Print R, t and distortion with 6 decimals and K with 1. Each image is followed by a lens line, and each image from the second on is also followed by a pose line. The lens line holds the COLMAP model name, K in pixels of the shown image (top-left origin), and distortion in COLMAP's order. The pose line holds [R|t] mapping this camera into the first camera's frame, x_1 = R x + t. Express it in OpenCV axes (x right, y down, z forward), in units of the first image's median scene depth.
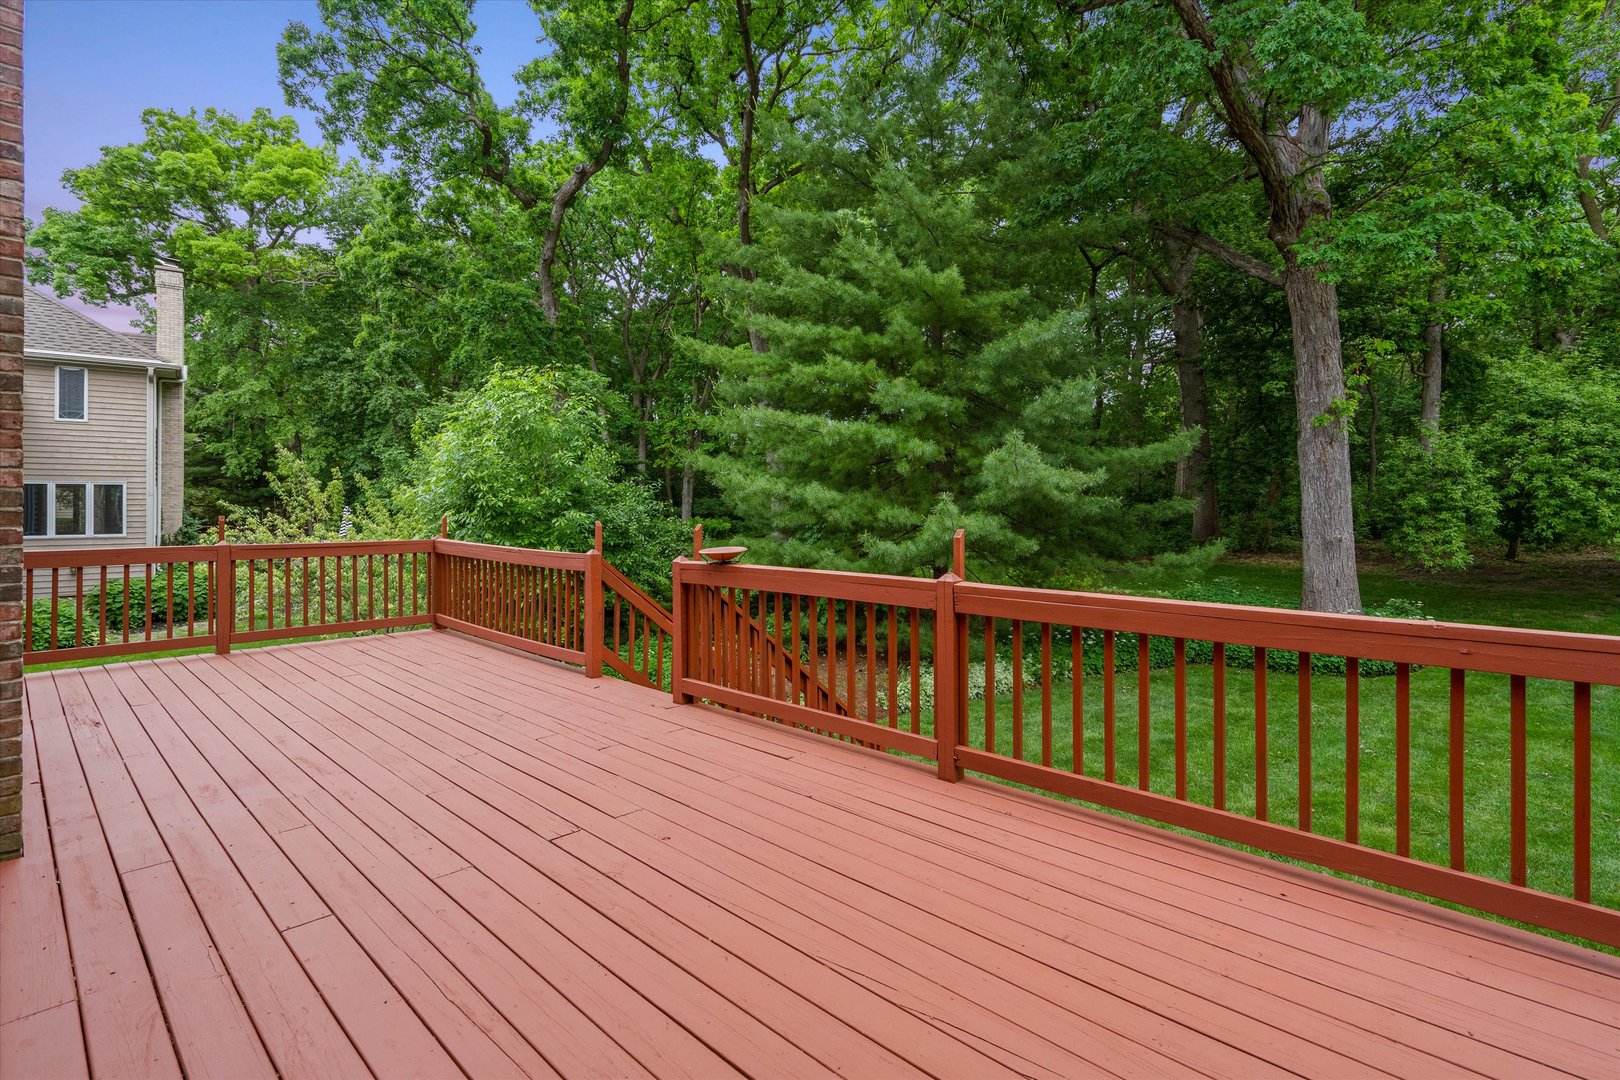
lens RADIAL K [[775.8, 0, 774.0], [0, 775.8, 521.6], [0, 0, 1]] dist [0.000625, 0.001098]
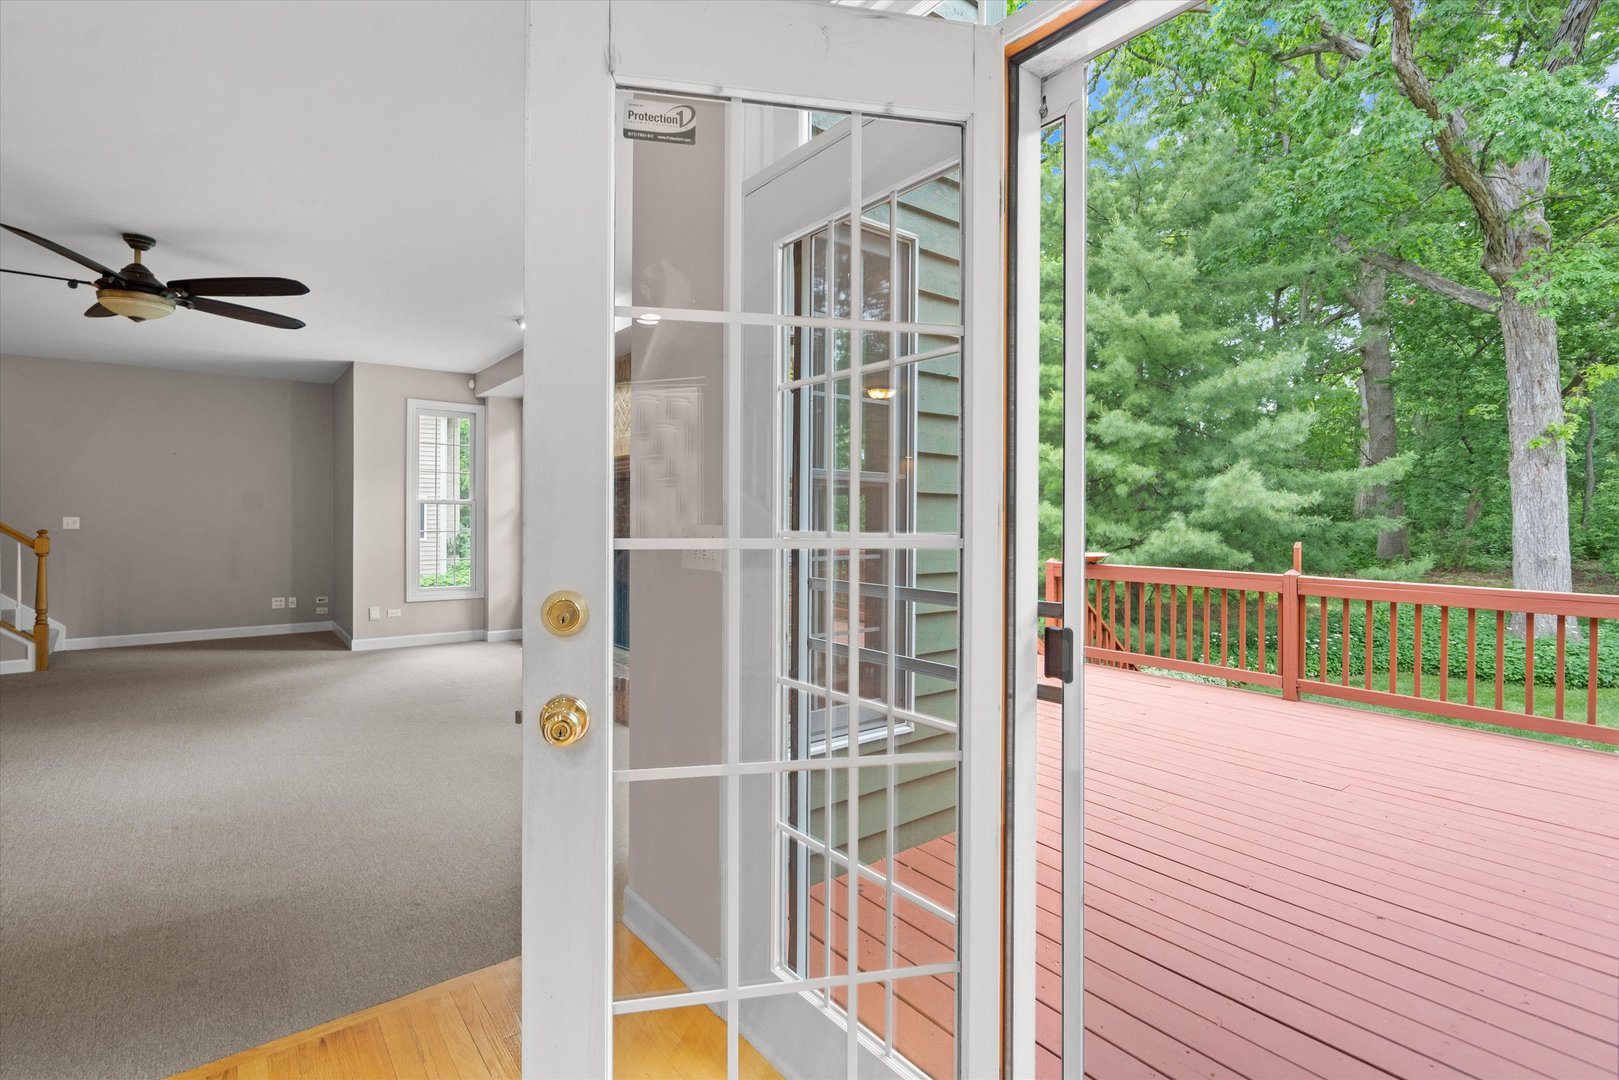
lens RADIAL K [[736.0, 0, 809.5], [0, 736.0, 540.0], [0, 0, 1]] dist [0.002600, -0.000106]
pose [[0.988003, 0.010985, -0.154046, -0.110645], [-0.009762, 0.999915, 0.008691, 0.000419], [0.154128, -0.007083, 0.988026, -0.136137]]
